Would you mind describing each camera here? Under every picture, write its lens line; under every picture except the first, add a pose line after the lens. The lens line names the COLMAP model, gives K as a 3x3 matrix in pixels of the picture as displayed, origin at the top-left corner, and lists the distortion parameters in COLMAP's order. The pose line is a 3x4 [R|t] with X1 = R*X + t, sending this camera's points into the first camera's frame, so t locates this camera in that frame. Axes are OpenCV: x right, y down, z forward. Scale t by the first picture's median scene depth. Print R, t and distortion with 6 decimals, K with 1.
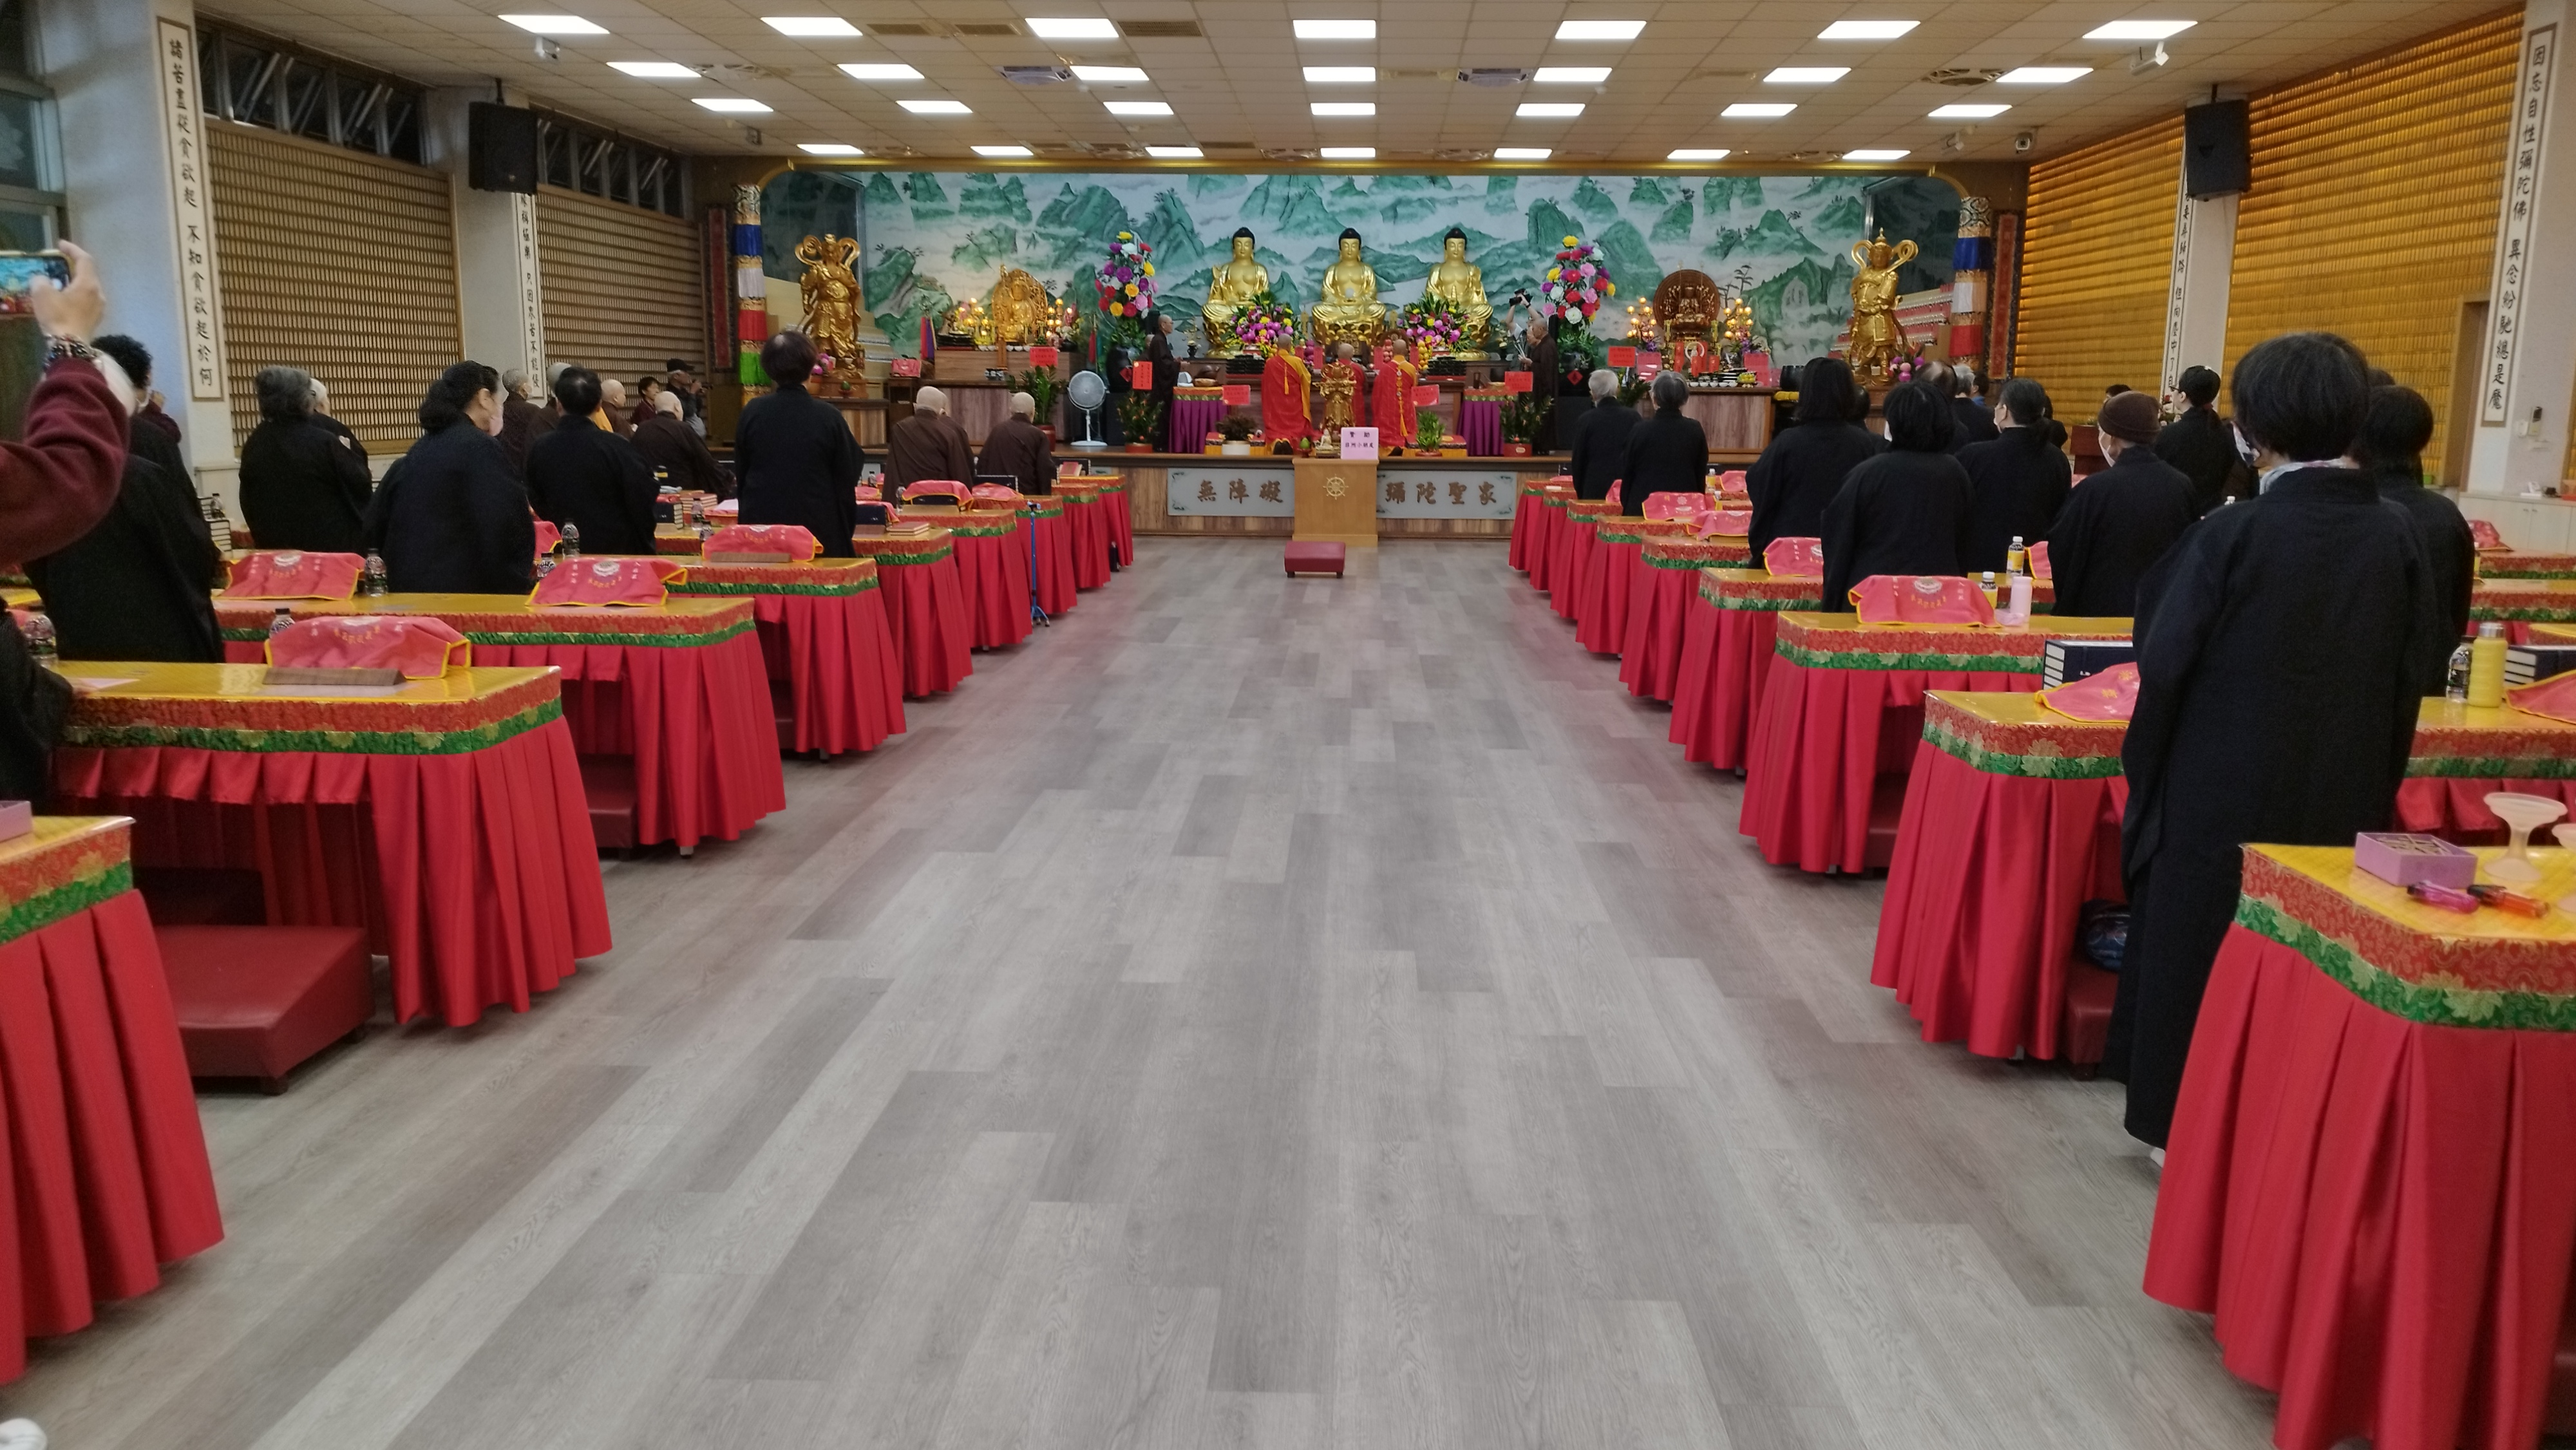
lens RADIAL K [[1851.3, 0, 1297.9], [0, 1851.3, 715.0], [0, 0, 1]] dist [0.036557, -0.060661]
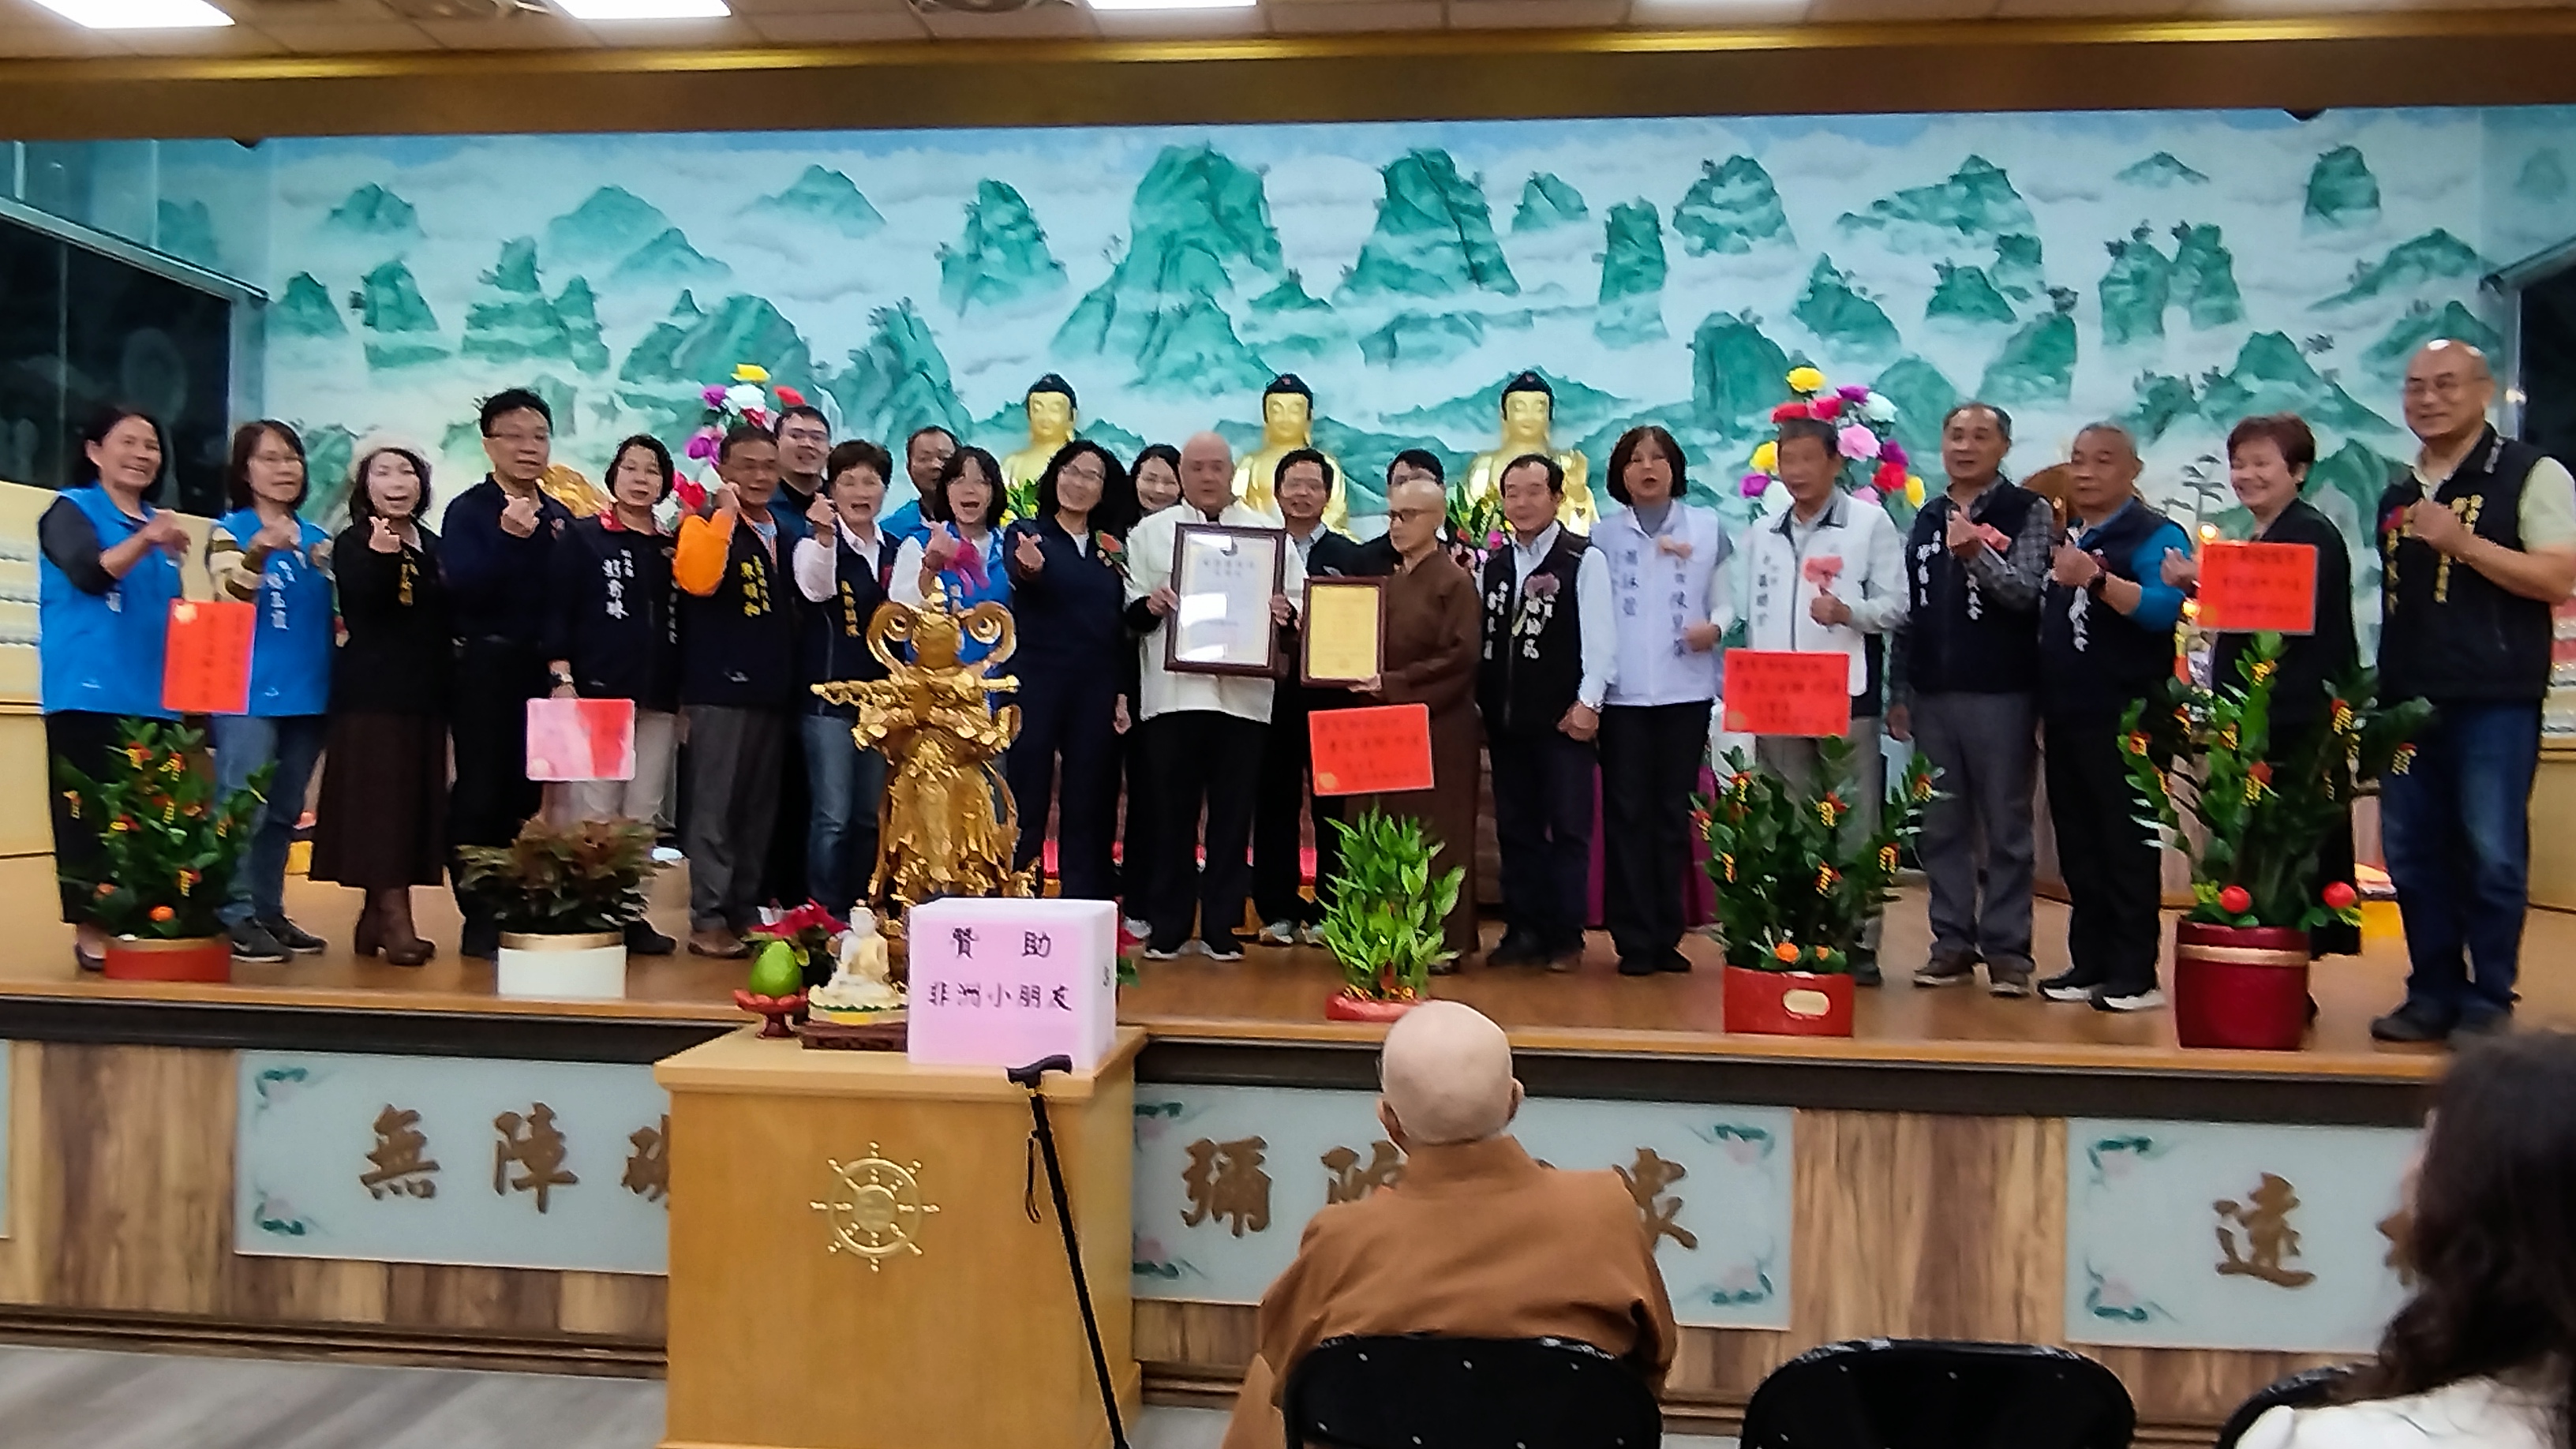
lens RADIAL K [[1912.3, 0, 1263.6], [0, 1912.3, 756.2], [0, 0, 1]] dist [0.007628, -0.016407]
pose [[0.997980, 0.009203, -0.062853, 0.054204], [-0.019337, 0.986505, -0.162588, -0.102250], [0.060509, 0.163475, 0.984690, 0.590481]]
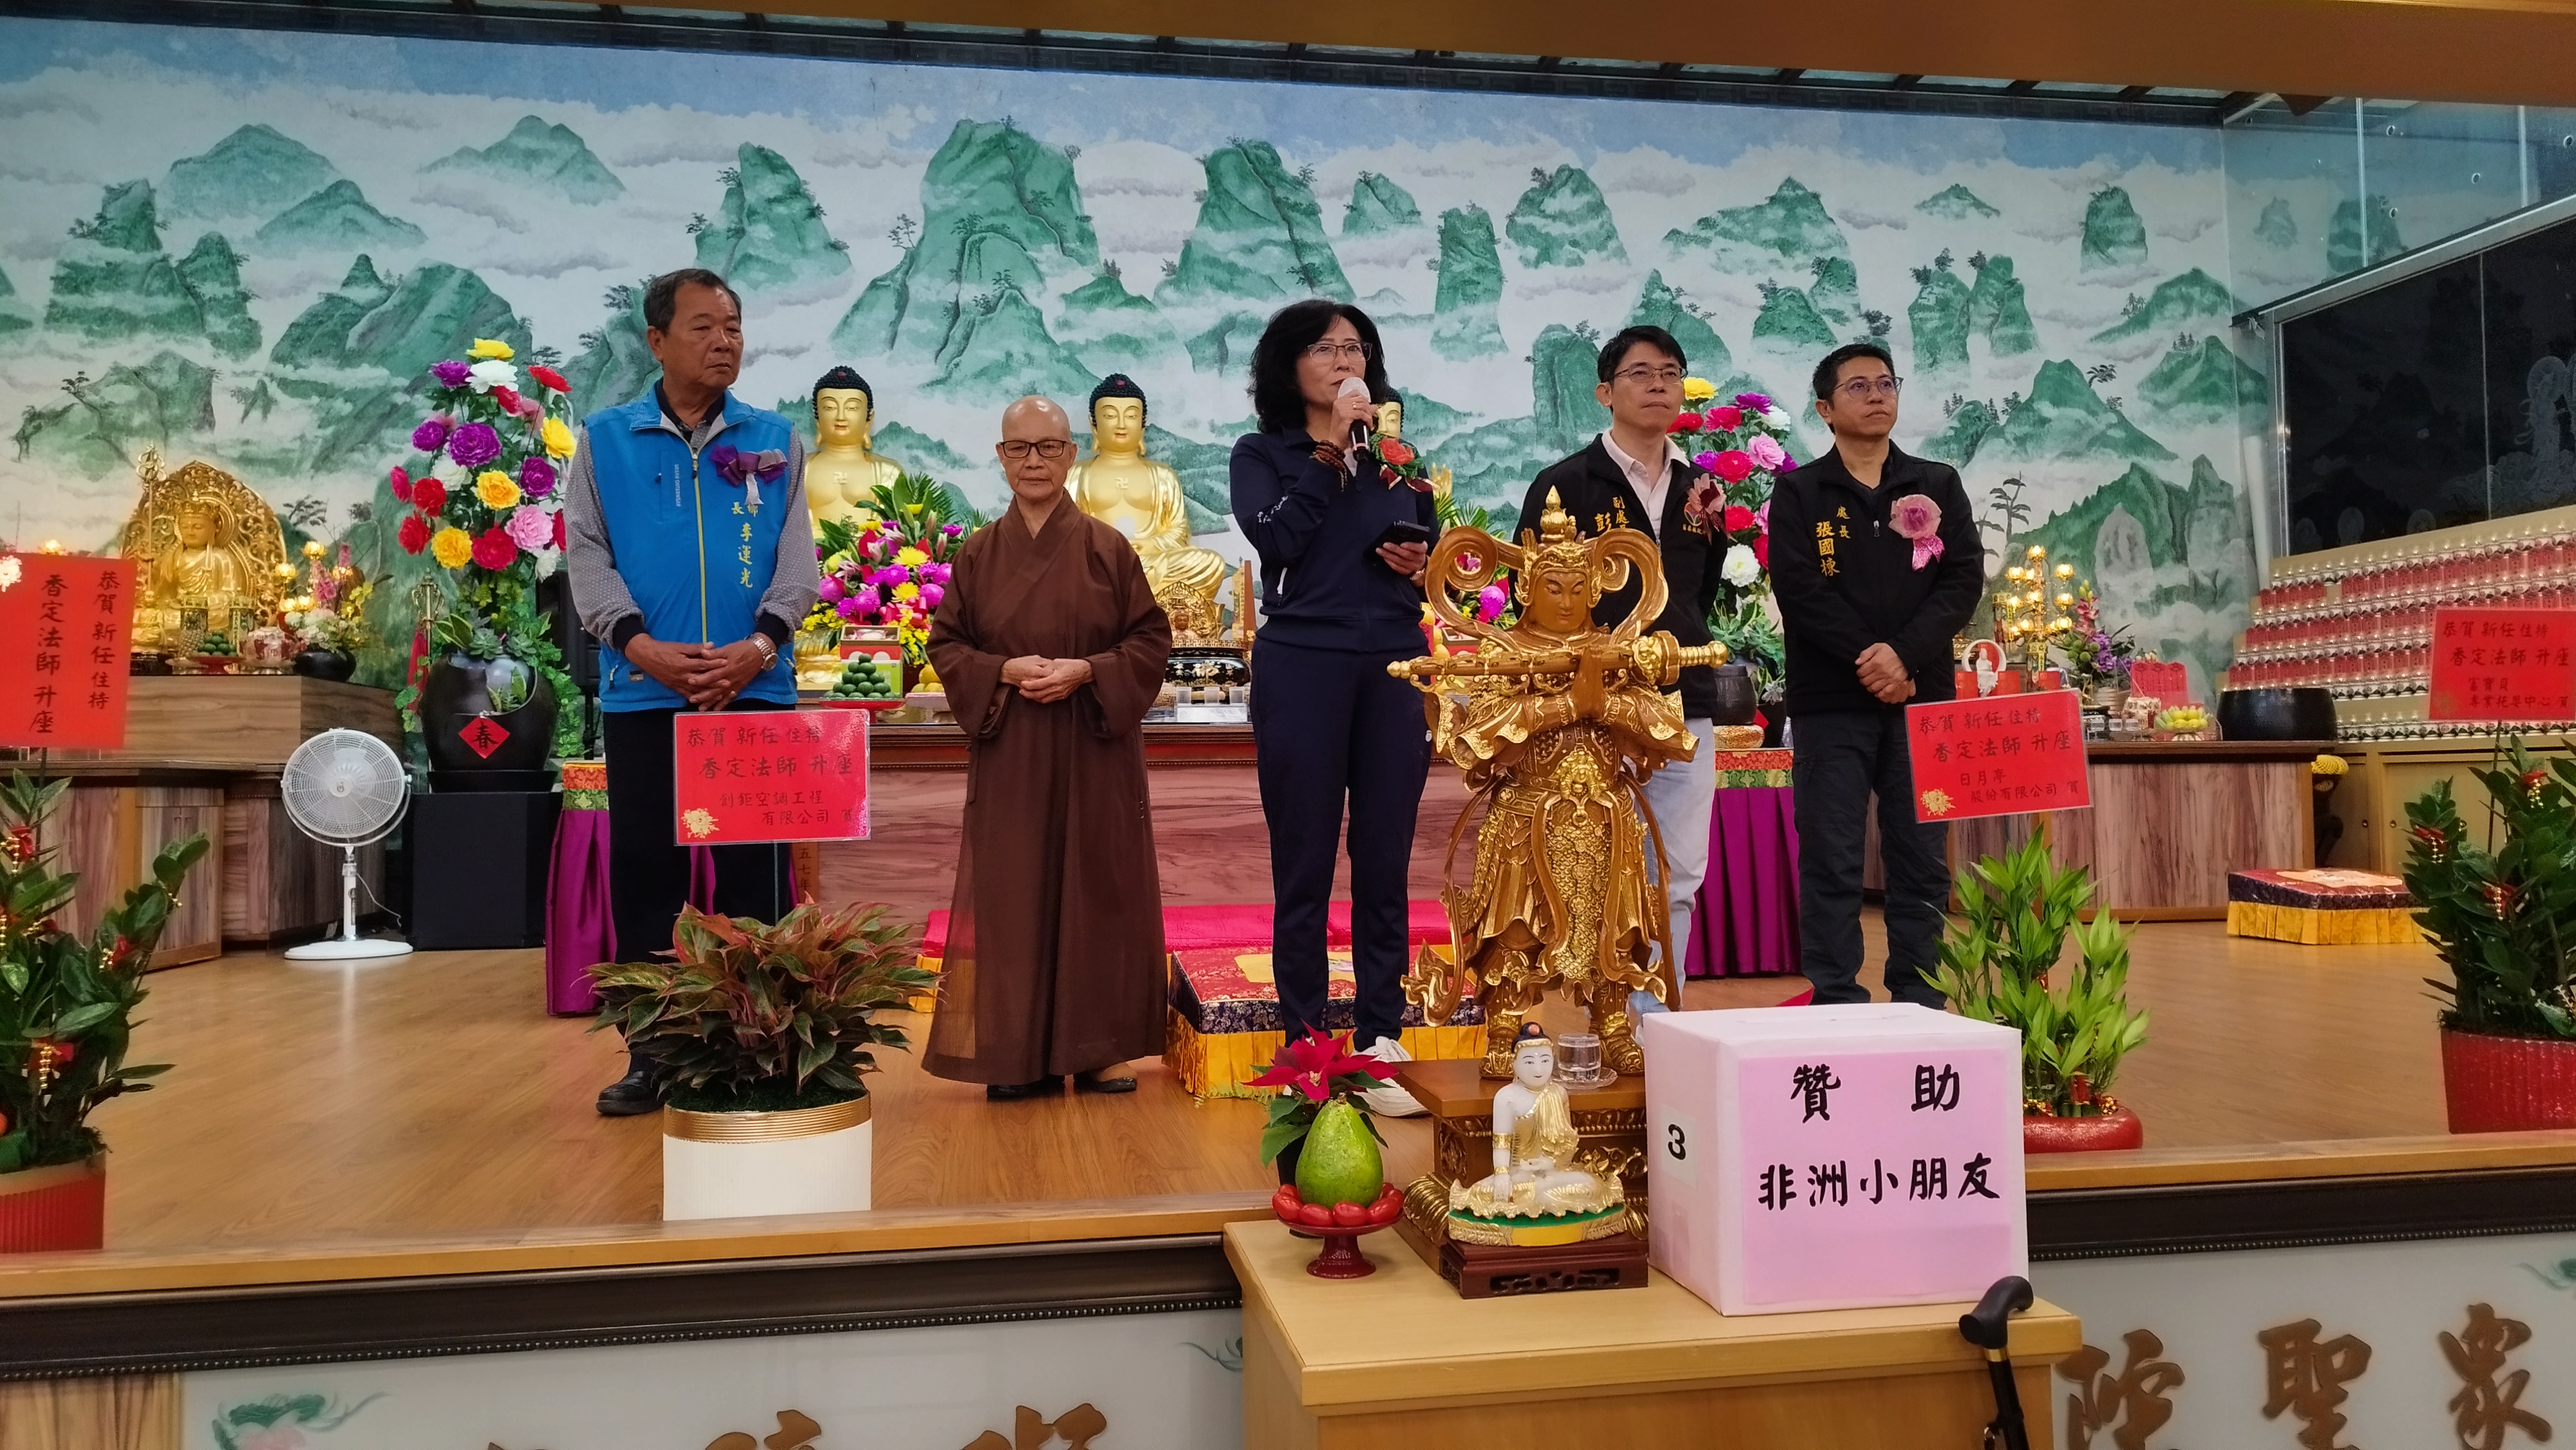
lens RADIAL K [[1823.8, 0, 1288.0], [0, 1823.8, 725.0], [0, 0, 1]] dist [0.025097, -0.028050]
pose [[0.979107, -0.014842, 0.202802, -0.017546], [0.056505, 0.977912, -0.201233, -0.112661], [-0.195336, 0.208488, 0.958320, 0.661459]]
